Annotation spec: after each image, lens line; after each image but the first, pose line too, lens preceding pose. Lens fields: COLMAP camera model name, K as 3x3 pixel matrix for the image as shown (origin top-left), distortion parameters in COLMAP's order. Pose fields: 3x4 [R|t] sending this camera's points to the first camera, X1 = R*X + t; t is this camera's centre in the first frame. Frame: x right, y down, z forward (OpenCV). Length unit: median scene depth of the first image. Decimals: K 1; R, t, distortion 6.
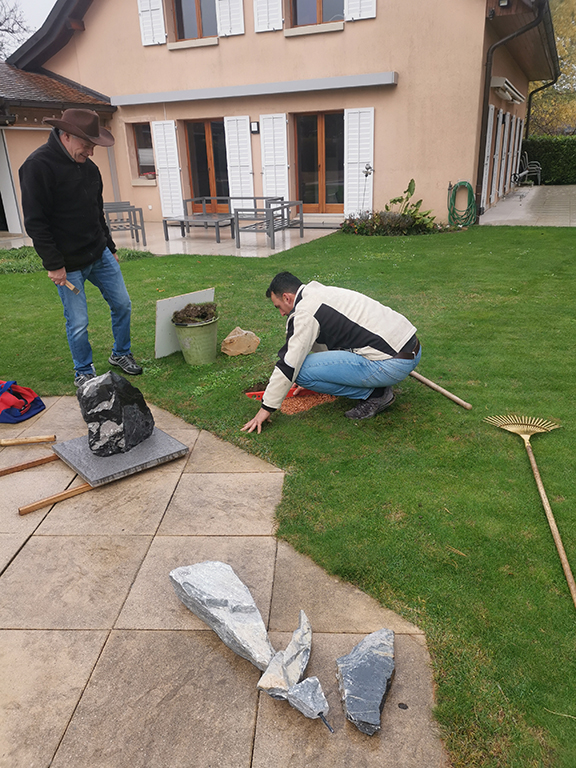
lens RADIAL K [[588.5, 0, 285.9], [0, 588.5, 387.5], [0, 0, 1]] dist [0.057724, -0.045913]
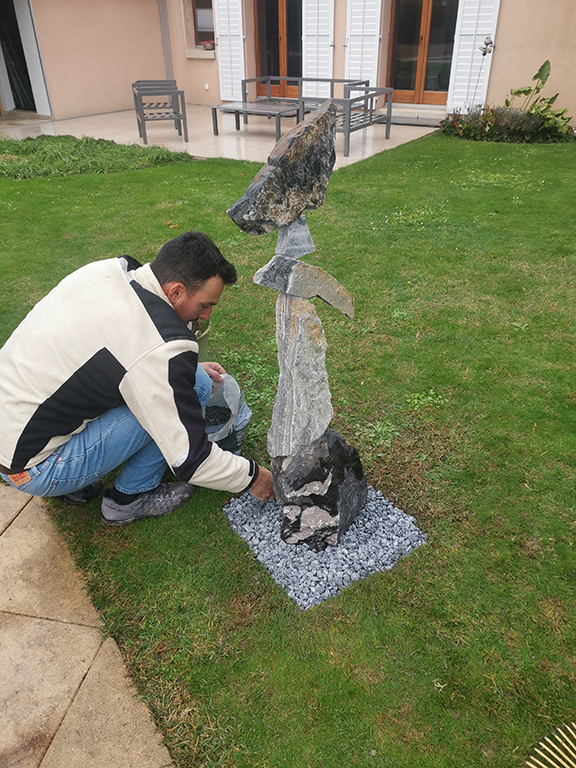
lens RADIAL K [[588.5, 0, 291.2], [0, 588.5, 380.7], [0, 0, 1]] dist [0.057724, -0.045913]
pose [[0.990689, 0.089816, -0.102319, 0.009553], [-0.071407, 0.982648, 0.171184, -0.063576], [0.115919, -0.162284, 0.979912, 0.164497]]
